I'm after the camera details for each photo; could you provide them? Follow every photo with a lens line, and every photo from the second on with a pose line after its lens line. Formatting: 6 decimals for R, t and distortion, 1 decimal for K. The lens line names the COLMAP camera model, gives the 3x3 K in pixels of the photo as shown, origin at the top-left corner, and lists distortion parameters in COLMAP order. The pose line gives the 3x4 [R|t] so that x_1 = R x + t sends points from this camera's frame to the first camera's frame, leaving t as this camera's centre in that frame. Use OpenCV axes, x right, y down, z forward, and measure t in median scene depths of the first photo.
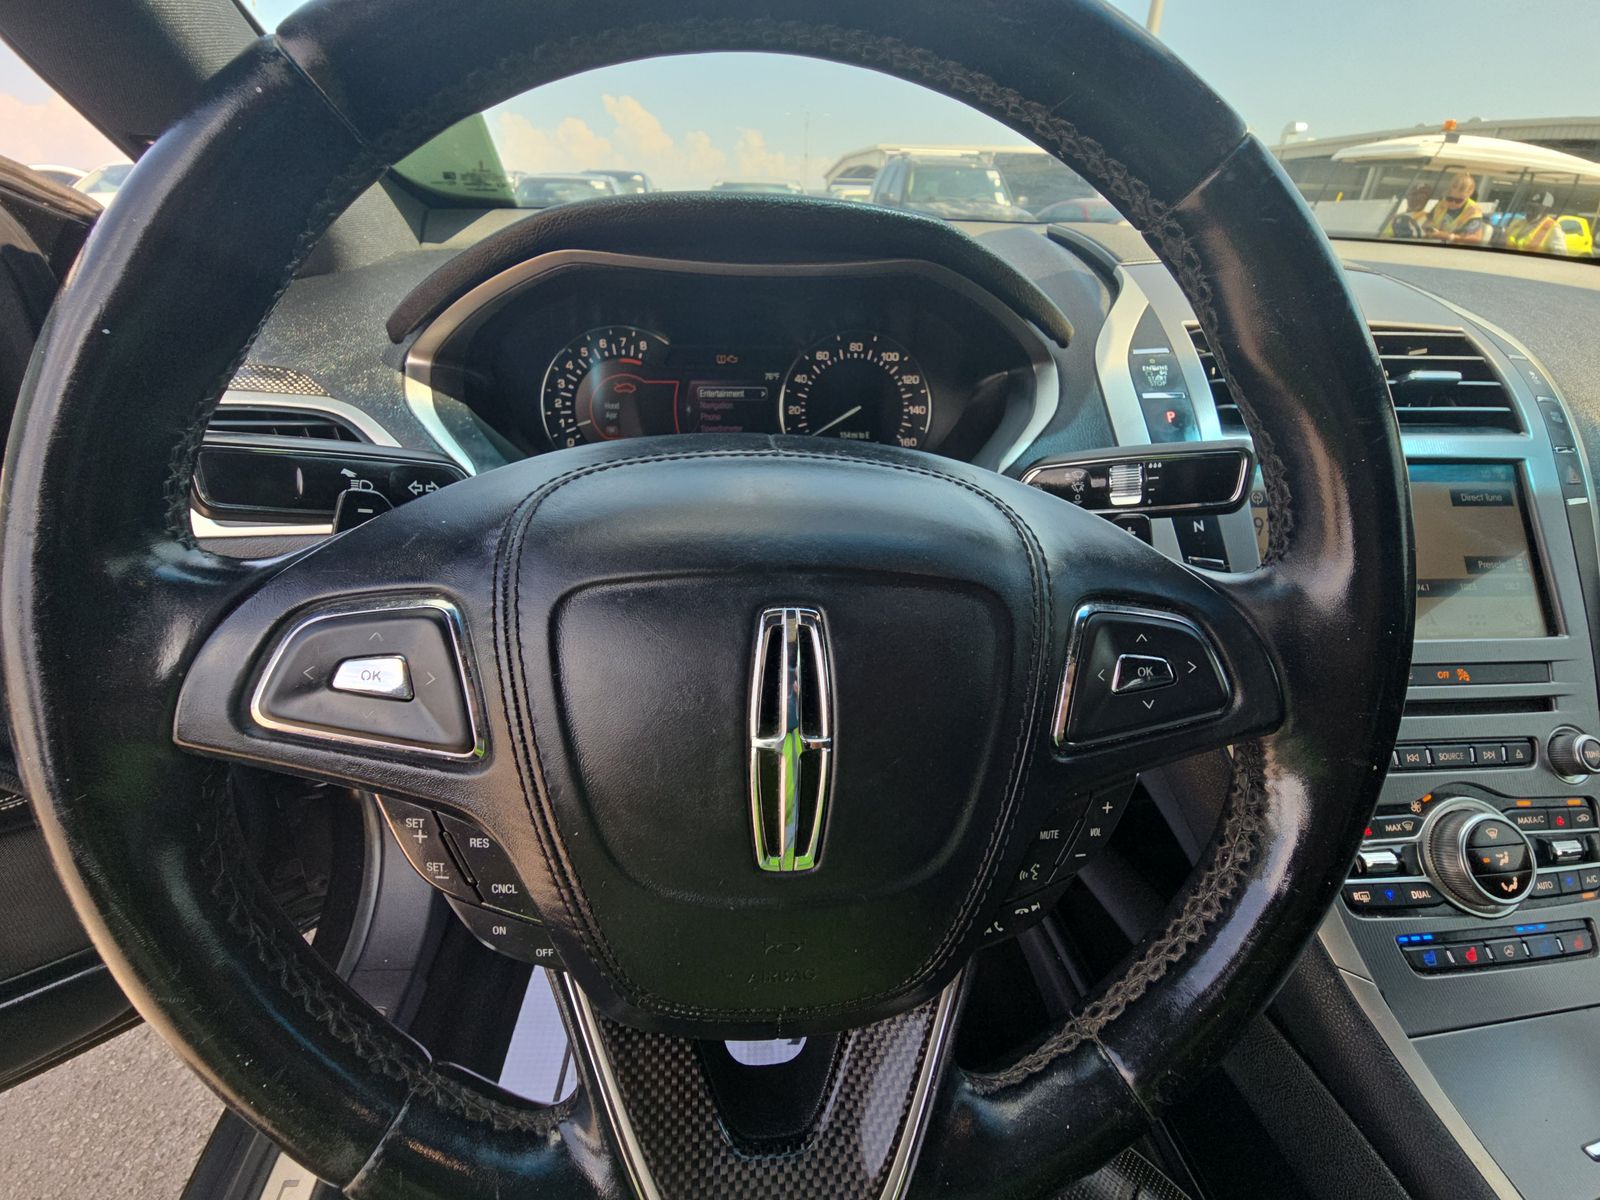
lens RADIAL K [[641.7, 0, 791.8], [0, 641.7, 593.4], [0, 0, 1]] dist [0.000531, -0.008289]
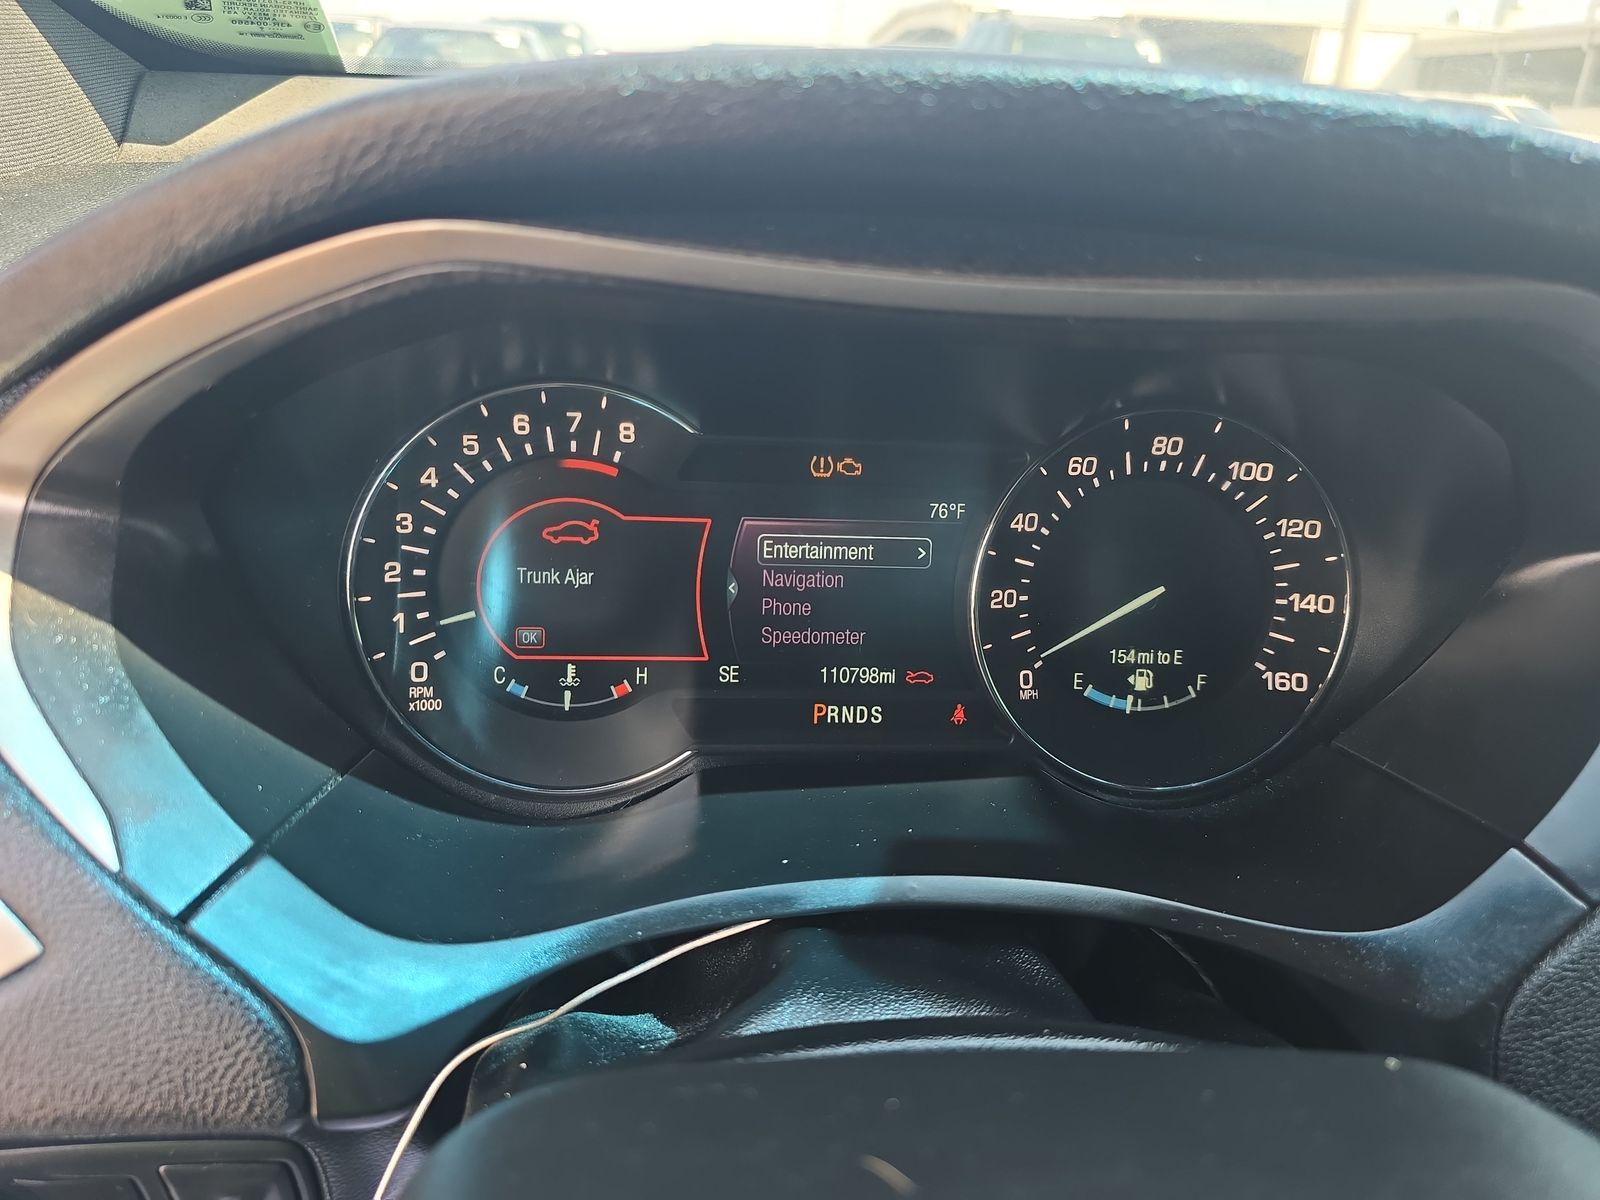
lens RADIAL K [[1084.5, 0, 800.0], [0, 1084.5, 600.0], [0, 0, 1]] dist [0.036613, -0.065763]
pose [[0.999361, 0.035725, 0.001105, -0.120322], [-0.035430, 0.994256, -0.100991, -0.215654], [-0.004706, 0.100888, 0.994887, 0.350499]]
